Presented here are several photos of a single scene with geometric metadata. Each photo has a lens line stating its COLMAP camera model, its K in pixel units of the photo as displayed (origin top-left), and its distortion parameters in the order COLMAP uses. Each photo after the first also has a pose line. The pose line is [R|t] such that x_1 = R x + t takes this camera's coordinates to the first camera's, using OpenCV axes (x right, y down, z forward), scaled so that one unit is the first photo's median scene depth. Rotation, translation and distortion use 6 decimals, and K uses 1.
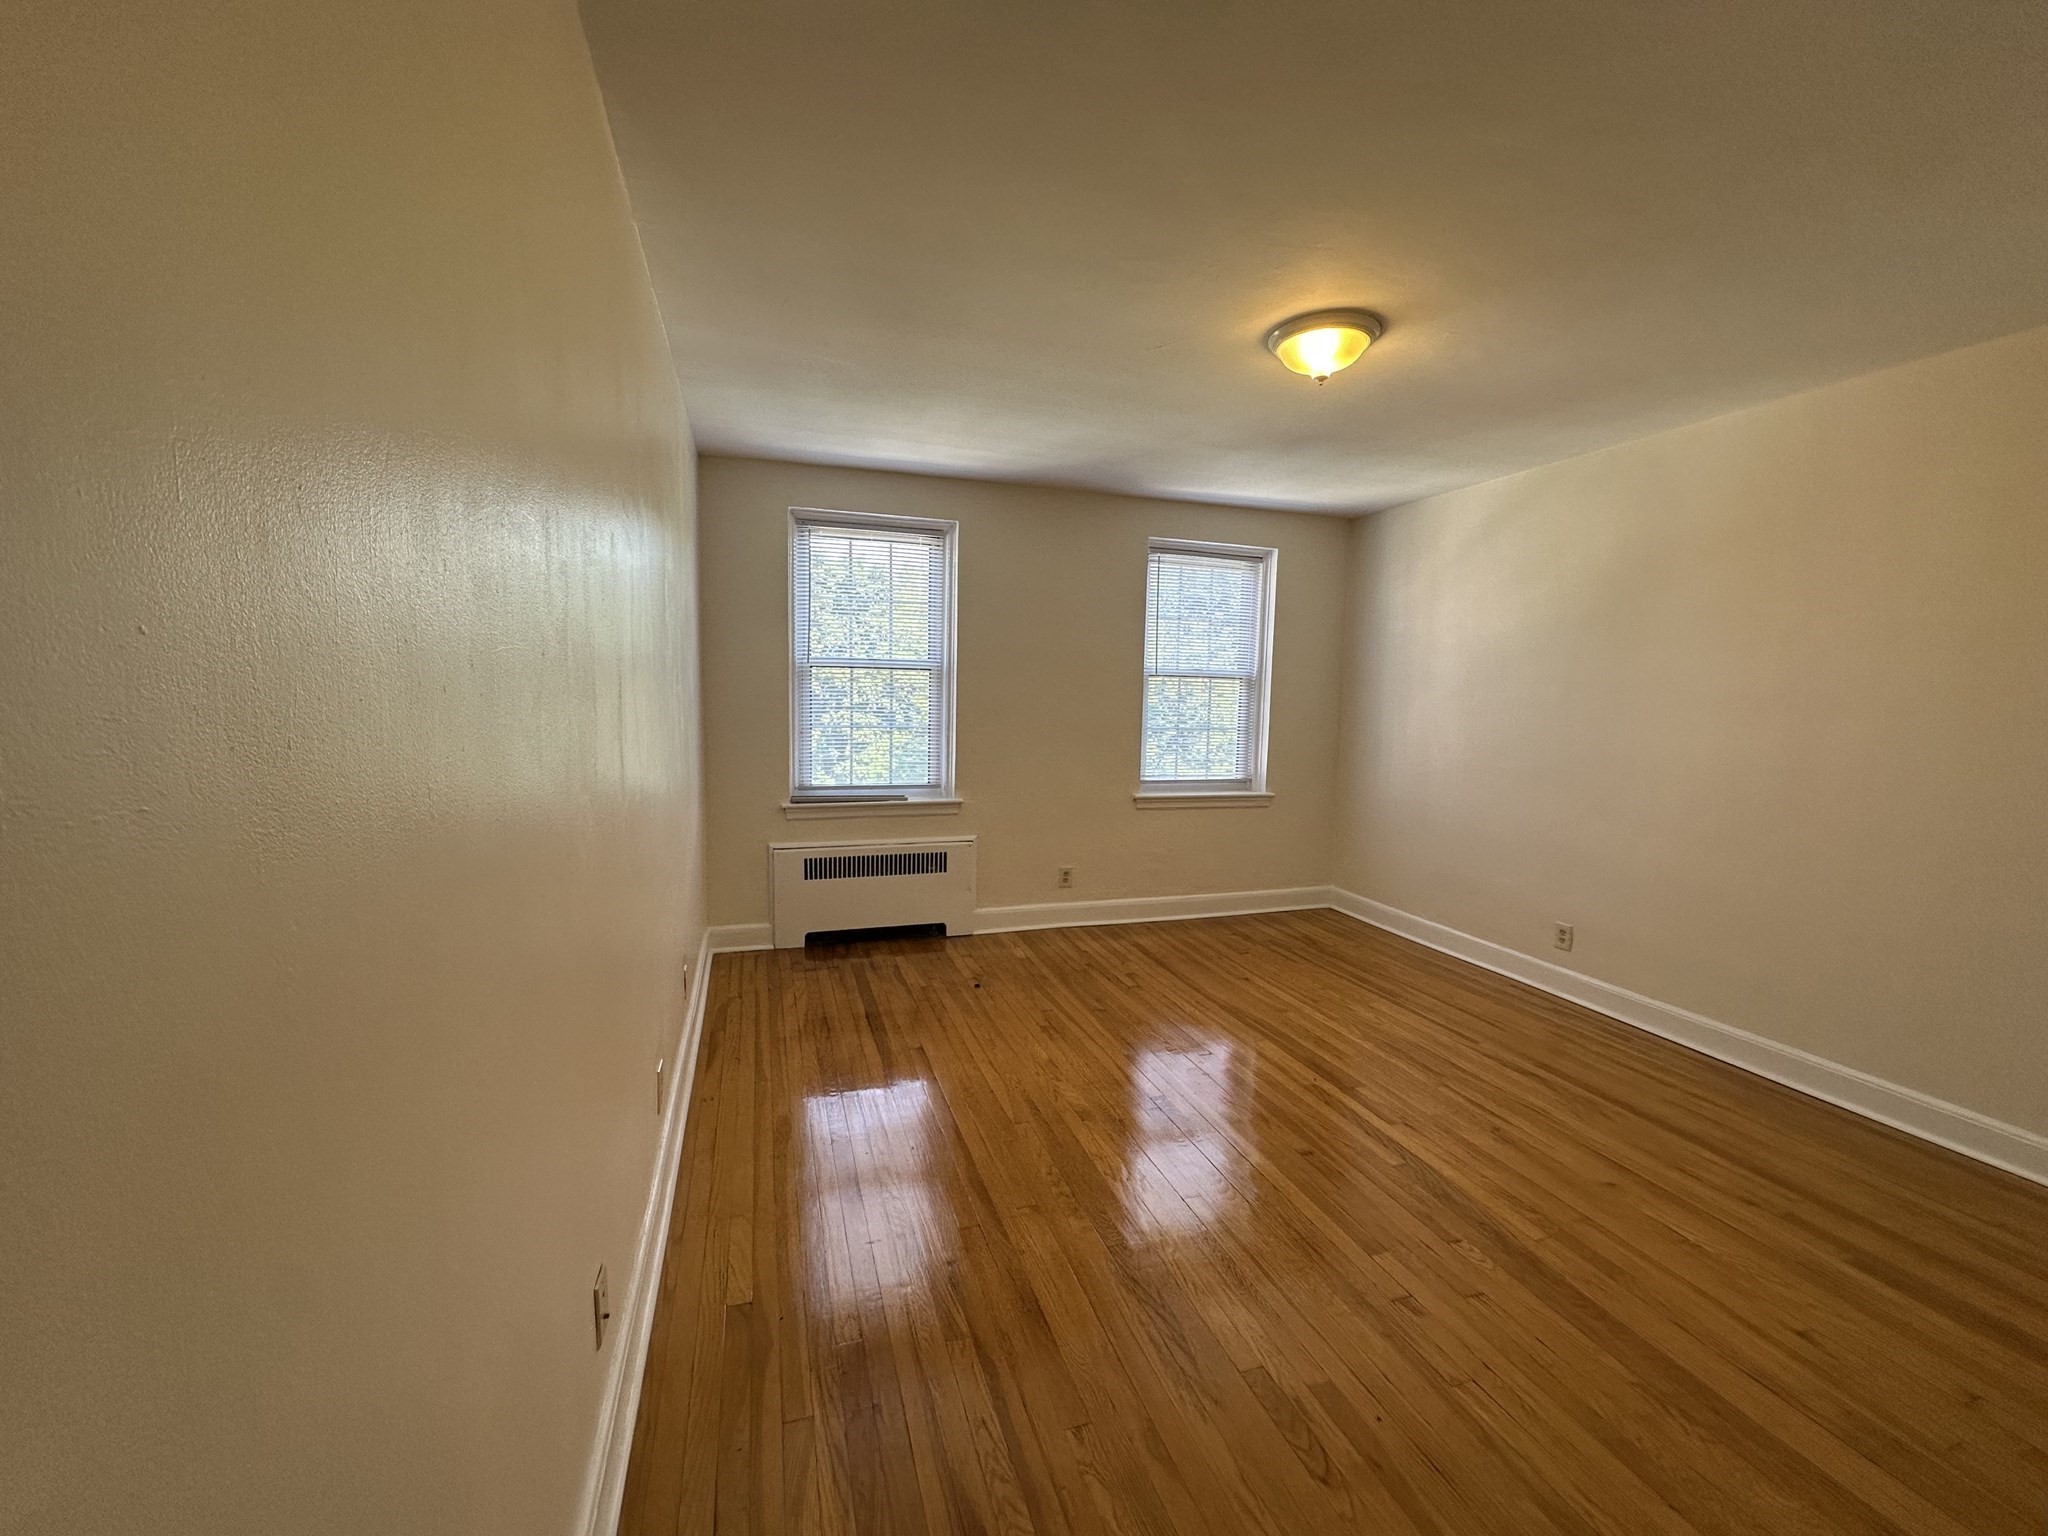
lens RADIAL K [[815.2, 0, 1025.8], [0, 815.2, 777.1], [0, 0, 1]] dist [-0.005433, 0.000195]
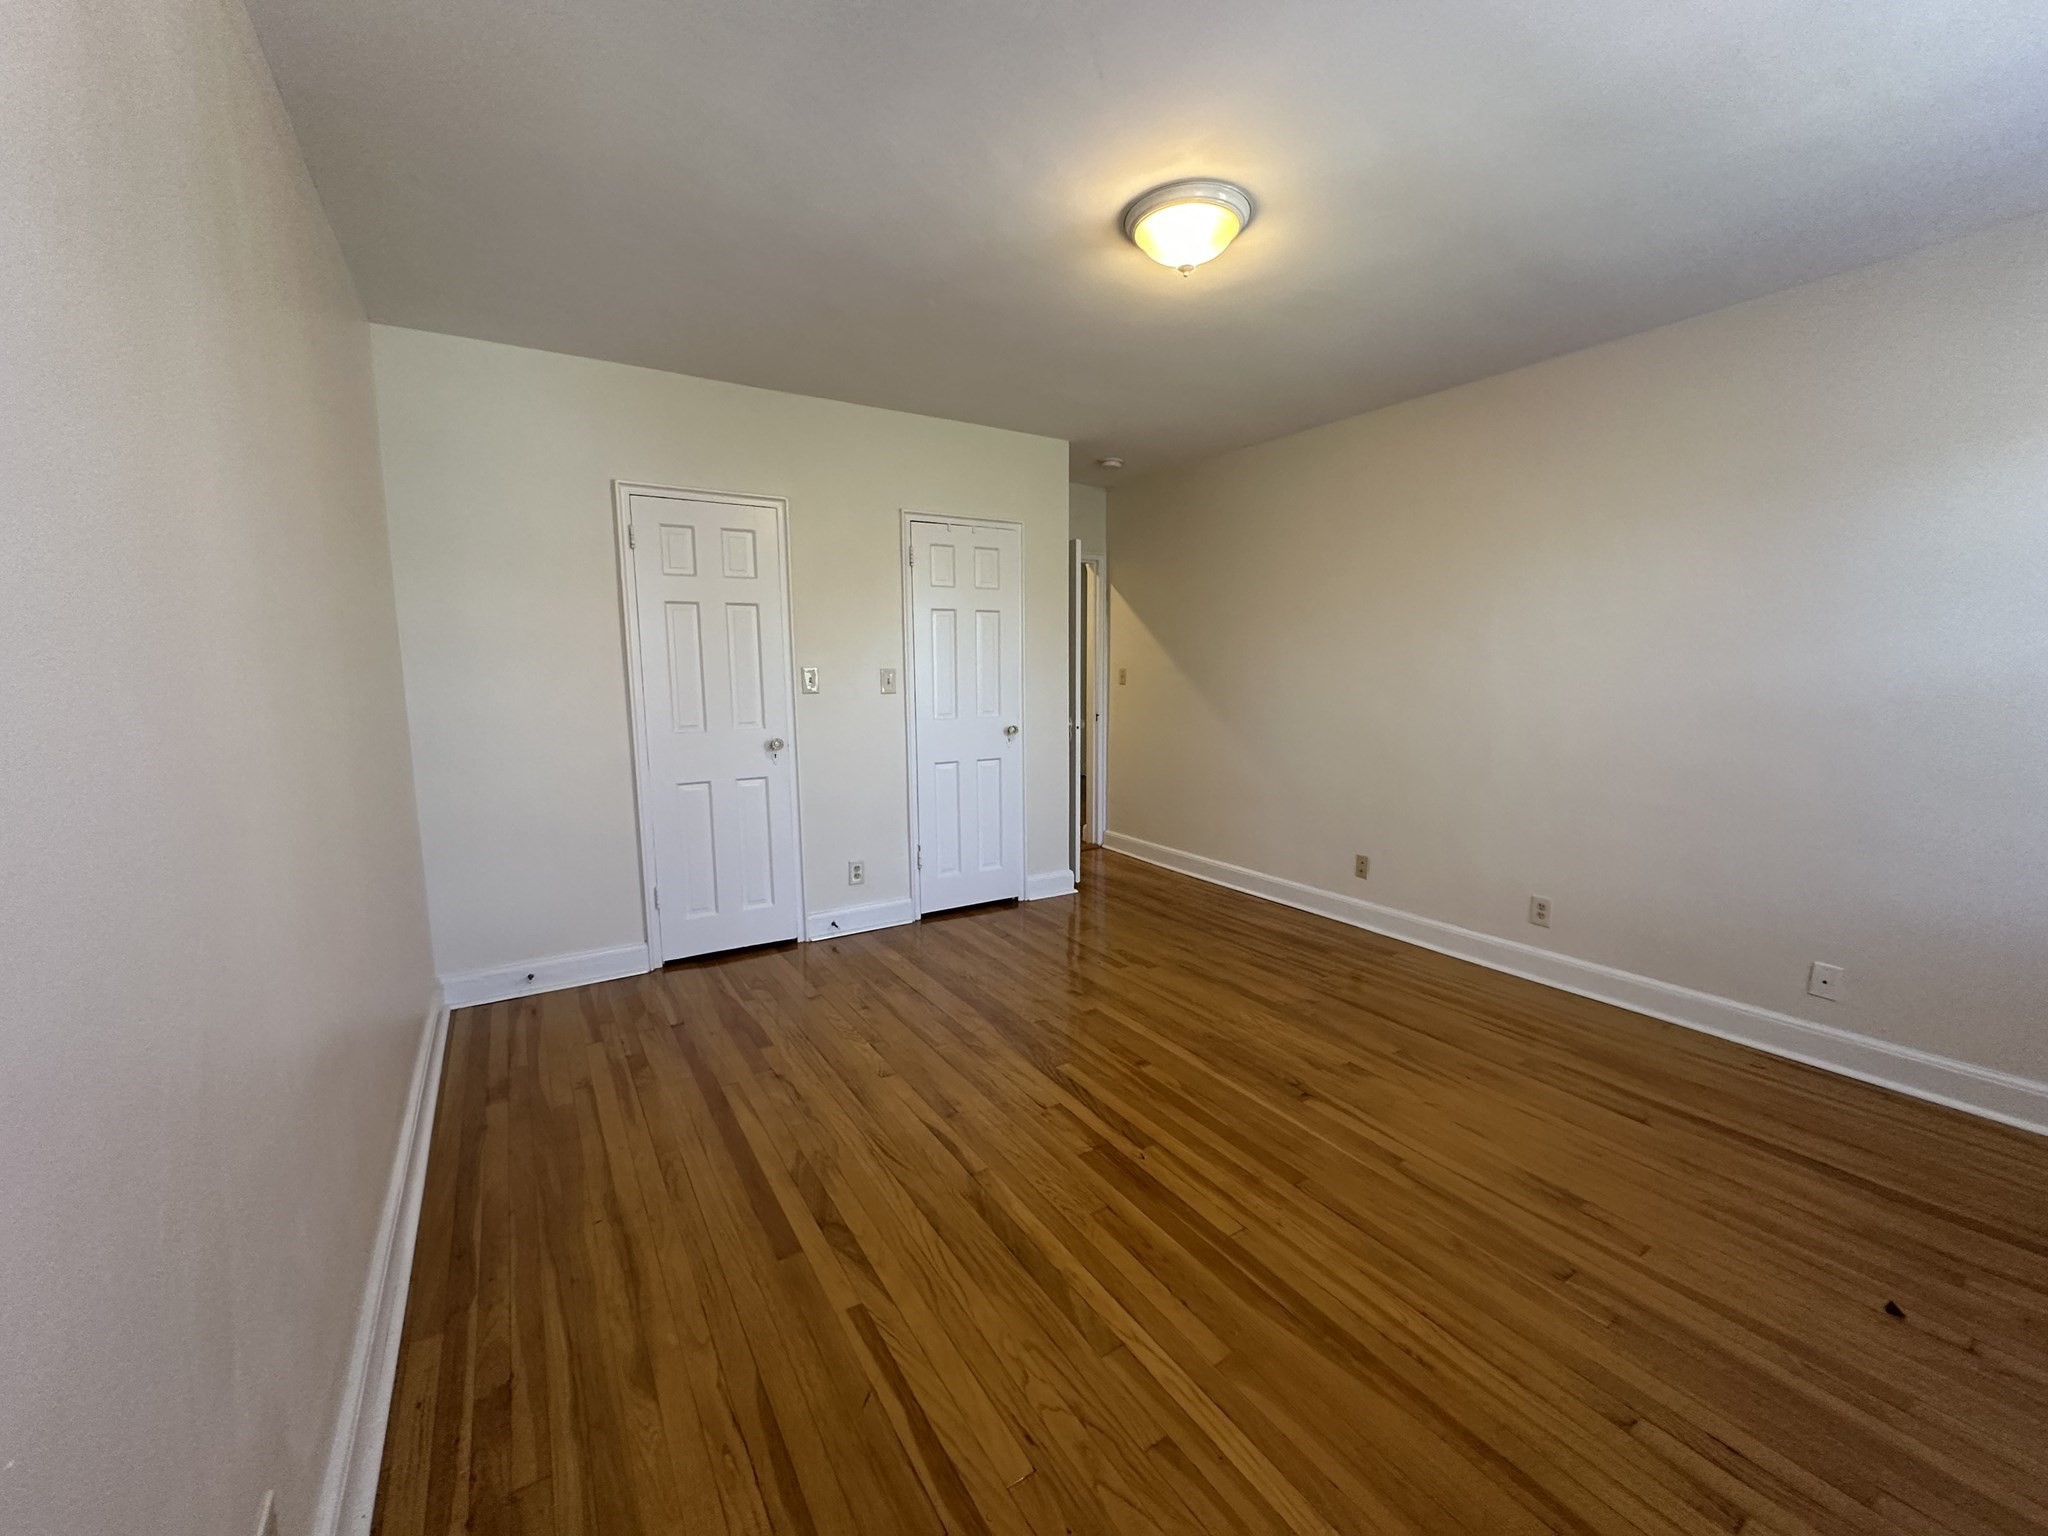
lens RADIAL K [[815.2, 0, 1026.1], [0, 815.2, 760.4], [0, 0, 1]] dist [-0.005433, 0.000195]
pose [[-0.968068, 0.017709, -0.250062, 0.454523], [-0.038189, 0.975442, 0.216921, -0.098171], [0.247763, 0.219544, -0.943618, 1.136967]]
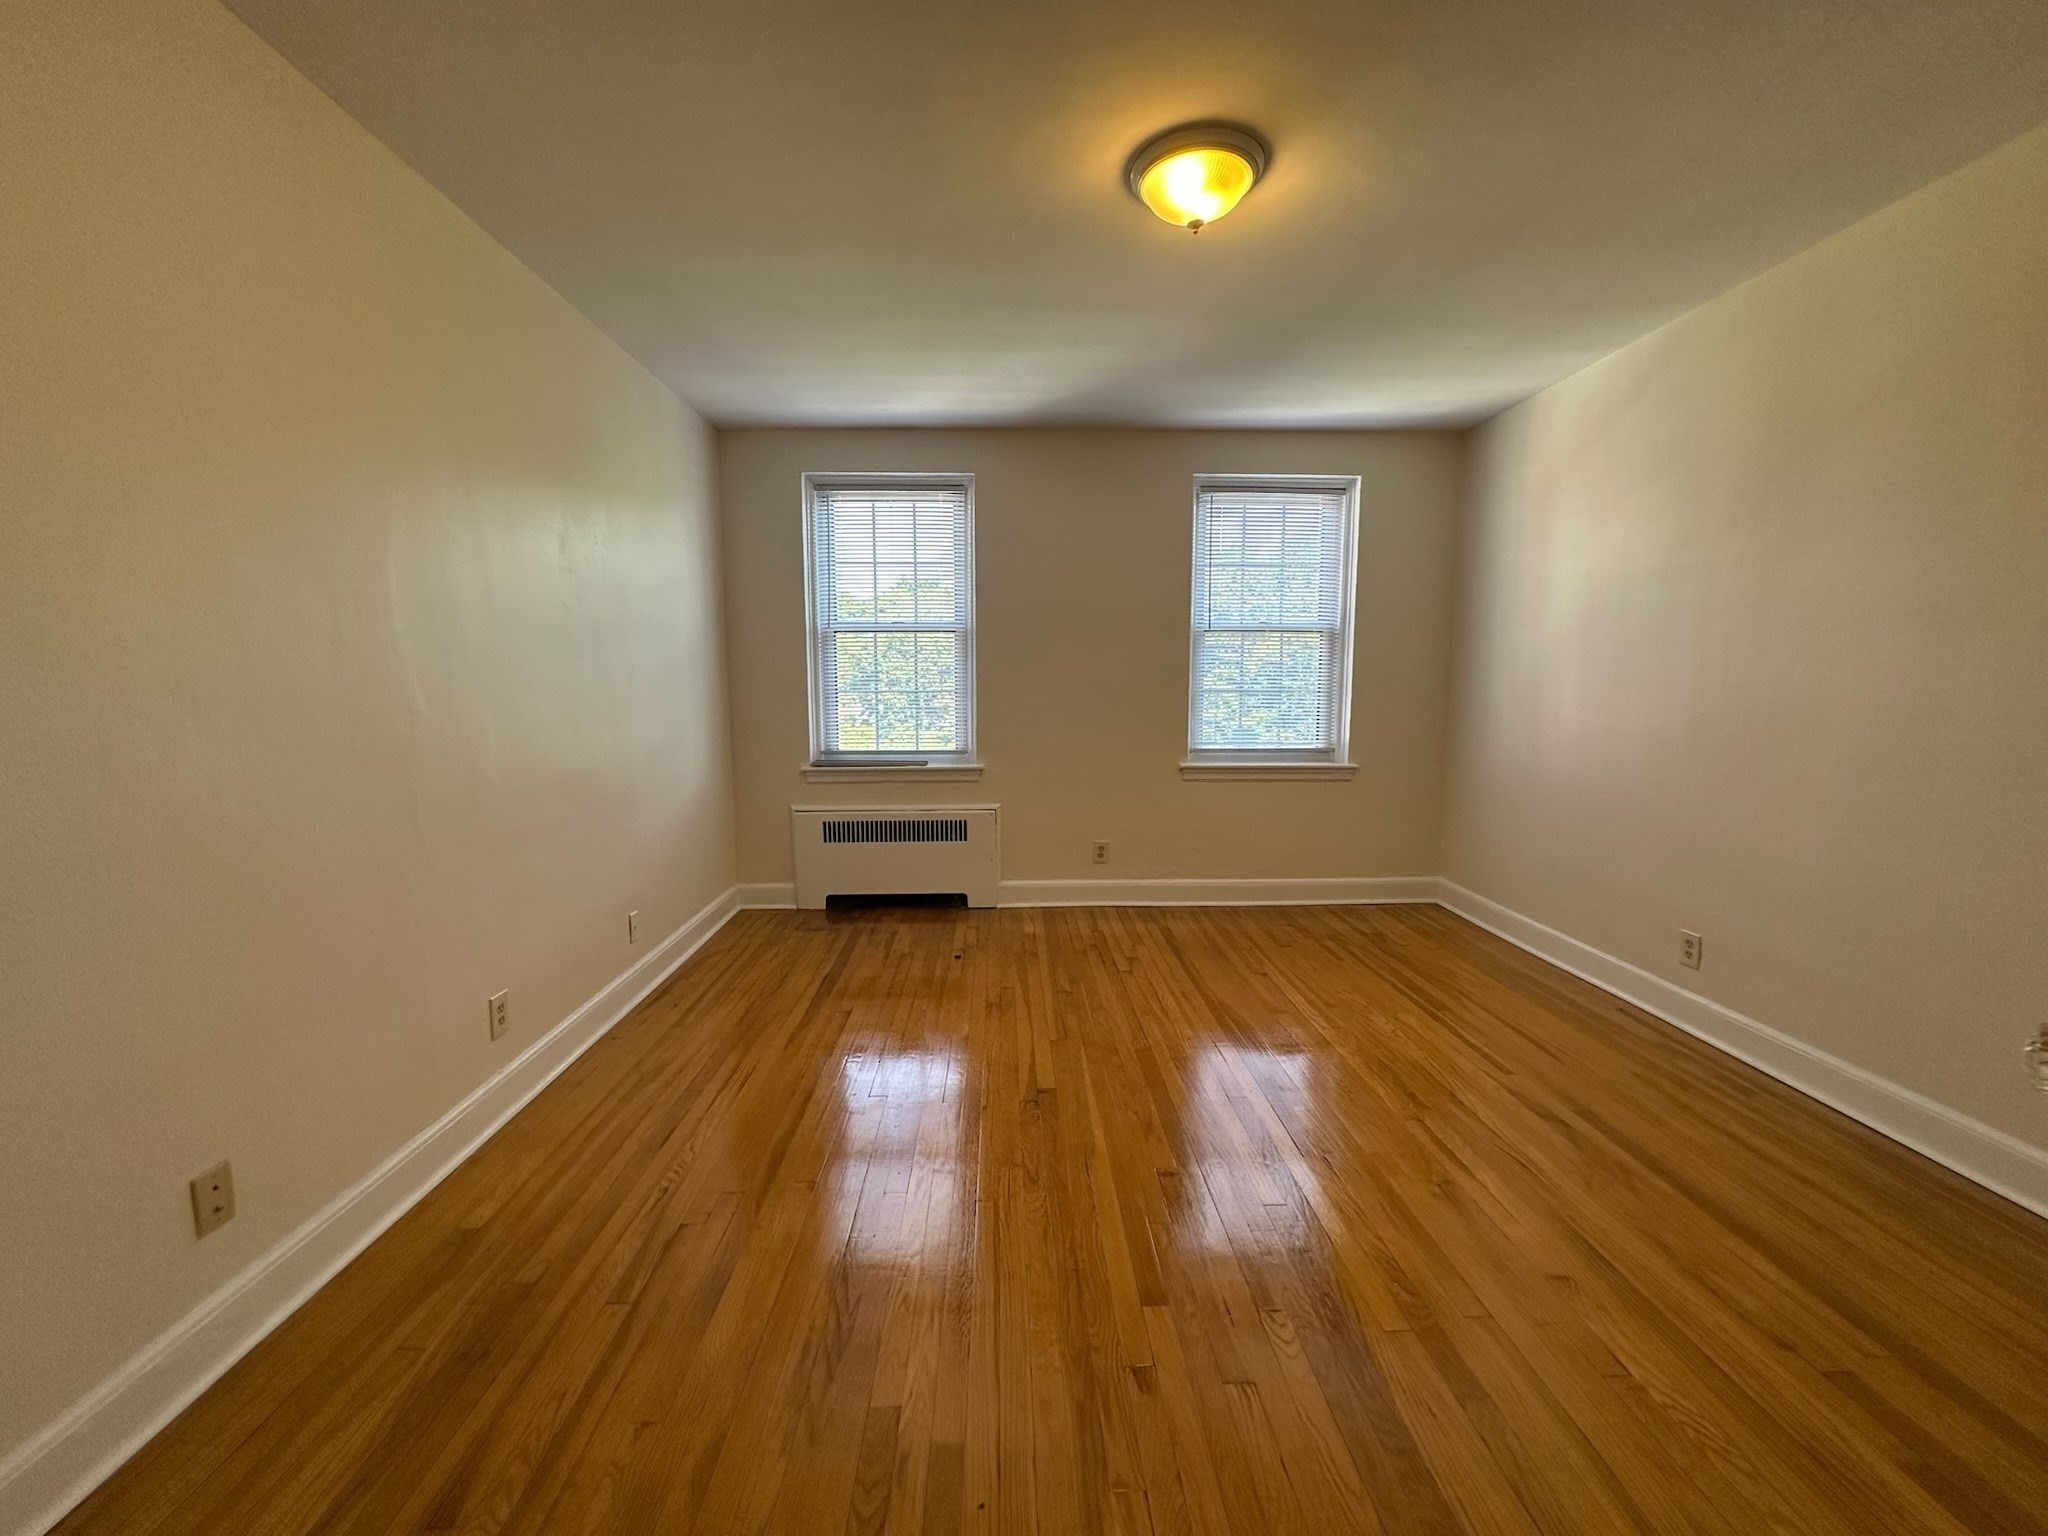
lens RADIAL K [[815.2, 0, 1023.6], [0, 815.2, 776.7], [0, 0, 1]] dist [-0.005433, 0.000195]
pose [[0.958924, 0.011963, -0.283410, 0.260066], [-0.008752, 0.999882, 0.012593, 0.030205], [0.283527, -0.009596, 0.958916, 0.102703]]
